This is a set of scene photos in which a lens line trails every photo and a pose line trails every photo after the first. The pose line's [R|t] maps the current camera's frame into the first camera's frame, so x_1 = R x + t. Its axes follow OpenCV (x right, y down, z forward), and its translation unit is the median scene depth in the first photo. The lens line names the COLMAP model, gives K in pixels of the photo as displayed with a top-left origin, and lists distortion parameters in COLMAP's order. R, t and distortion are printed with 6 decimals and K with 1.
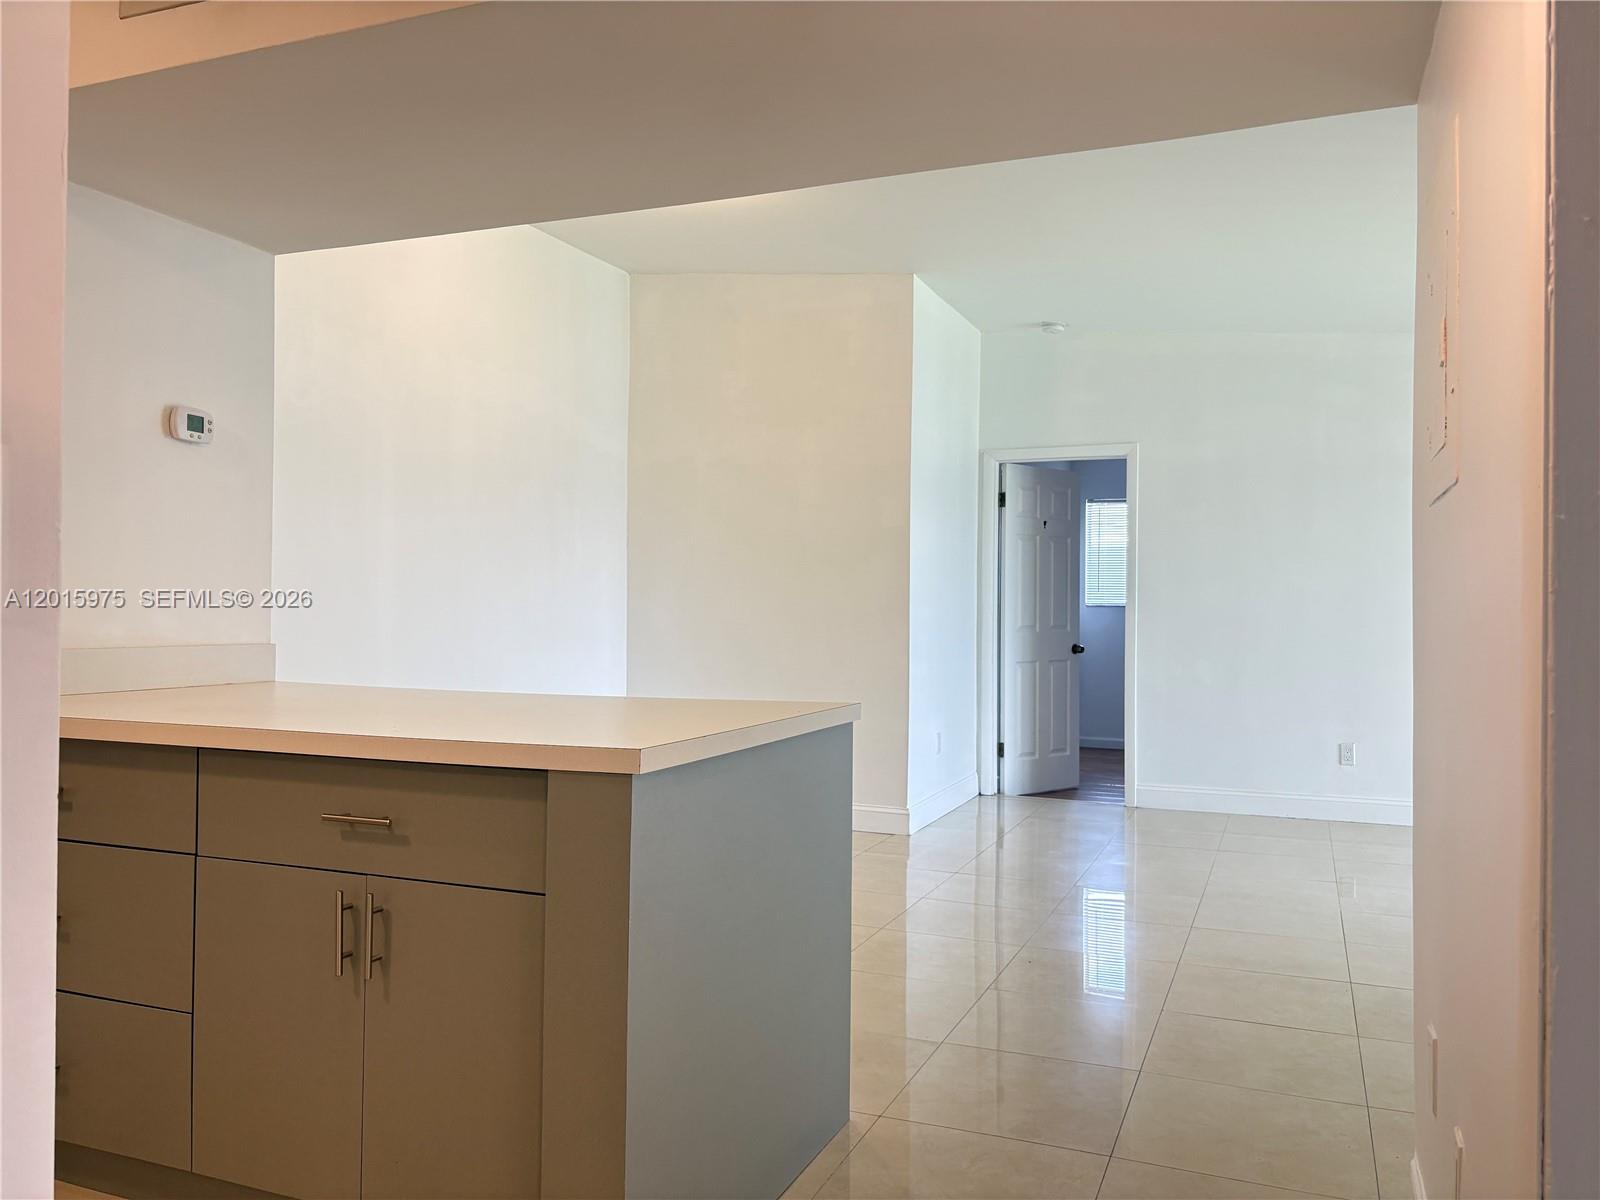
lens RADIAL K [[1205.8, 0, 800.0], [0, 1205.8, 600.0], [0, 0, 1]] dist [0.029872, -0.007793]
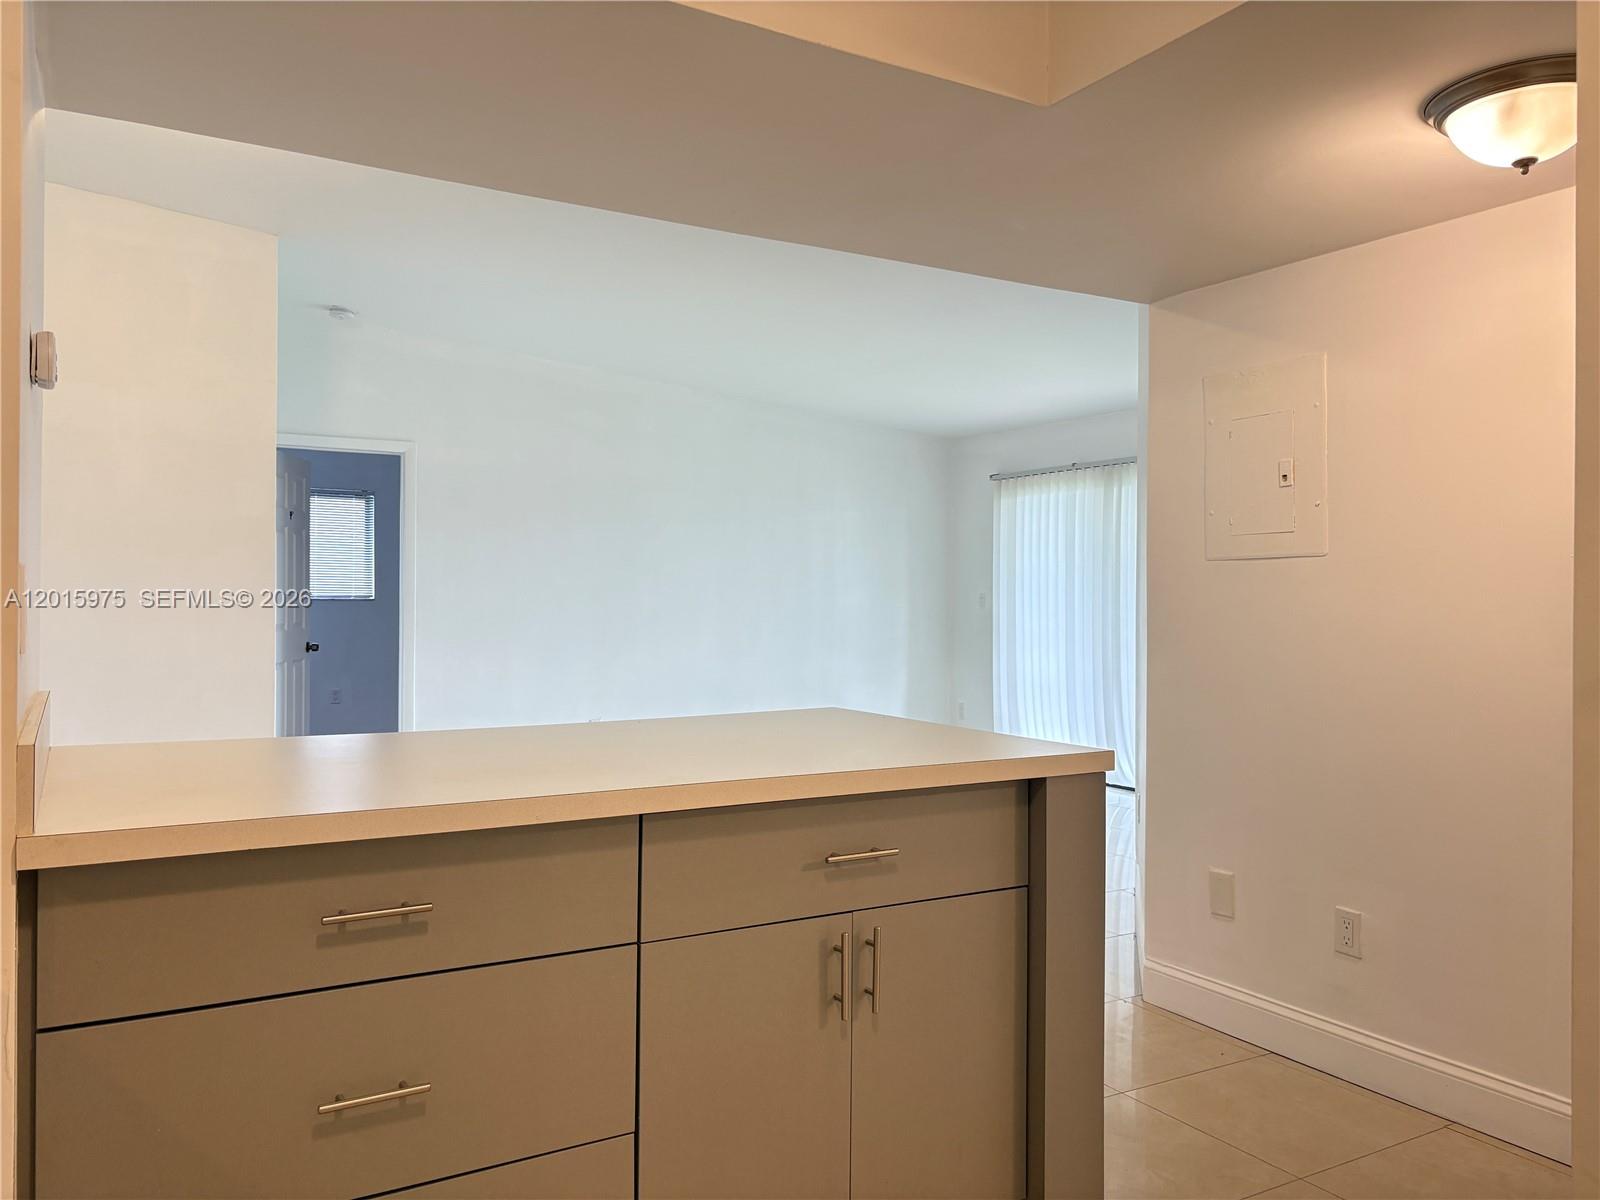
lens RADIAL K [[1216.3, 0, 801.5], [0, 1216.3, 553.9], [0, 0, 1]] dist [0.081820, -0.000201]
pose [[0.608950, 0.022033, 0.792903, -0.322494], [-0.004838, 0.999699, -0.024063, -0.012265], [-0.793194, 0.010817, 0.608873, 0.110662]]
